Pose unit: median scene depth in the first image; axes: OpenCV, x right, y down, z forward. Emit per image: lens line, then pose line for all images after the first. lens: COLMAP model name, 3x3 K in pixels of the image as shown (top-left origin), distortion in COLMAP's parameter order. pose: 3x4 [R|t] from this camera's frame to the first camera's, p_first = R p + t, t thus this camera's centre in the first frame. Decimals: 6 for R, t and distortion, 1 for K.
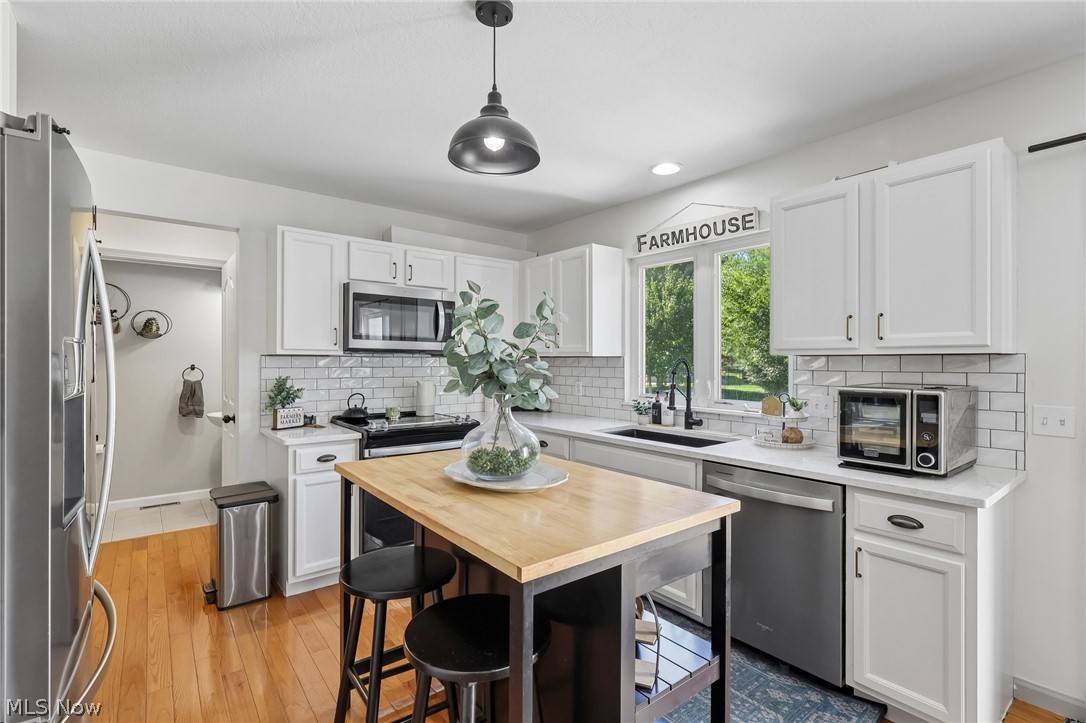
lens RADIAL K [[504.8, 0, 551.1], [0, 504.8, 363.5], [0, 0, 1]] dist [-0.000914, 0.001375]
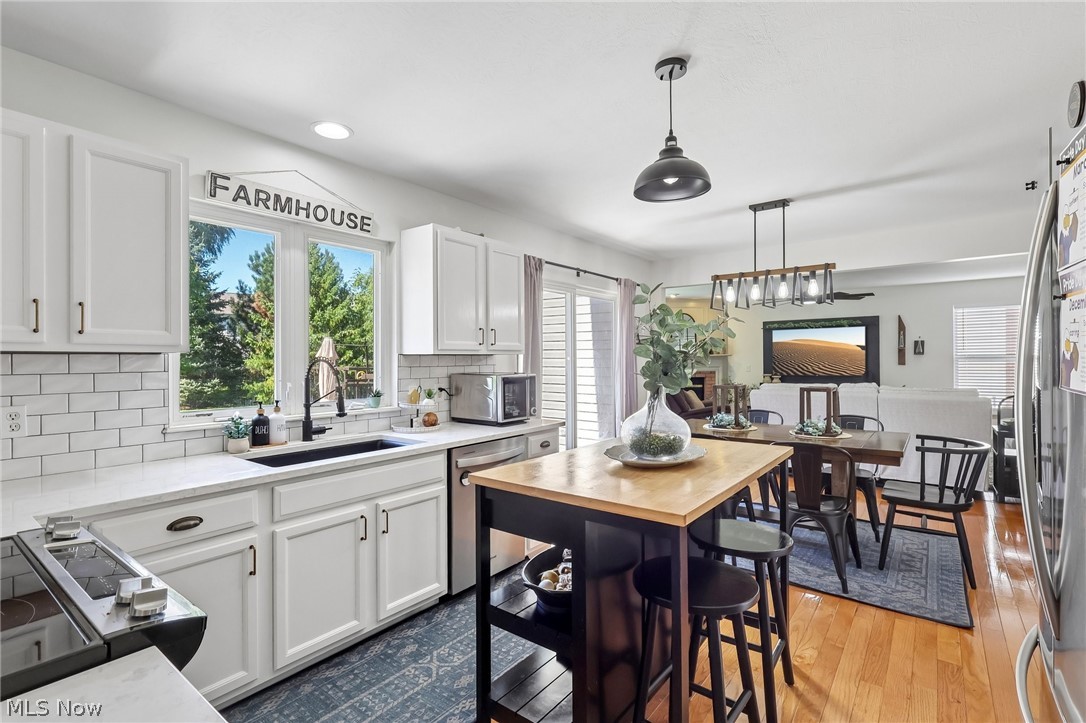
lens RADIAL K [[504.8, 0, 552.9], [0, 504.8, 356.9], [0, 0, 1]] dist [-0.000914, 0.001375]
pose [[-0.232156, 0.003301, 0.972673, -0.634711], [0.008199, 0.999965, -0.001437, -0.005555], [-0.972644, 0.007642, -0.232175, 0.792467]]
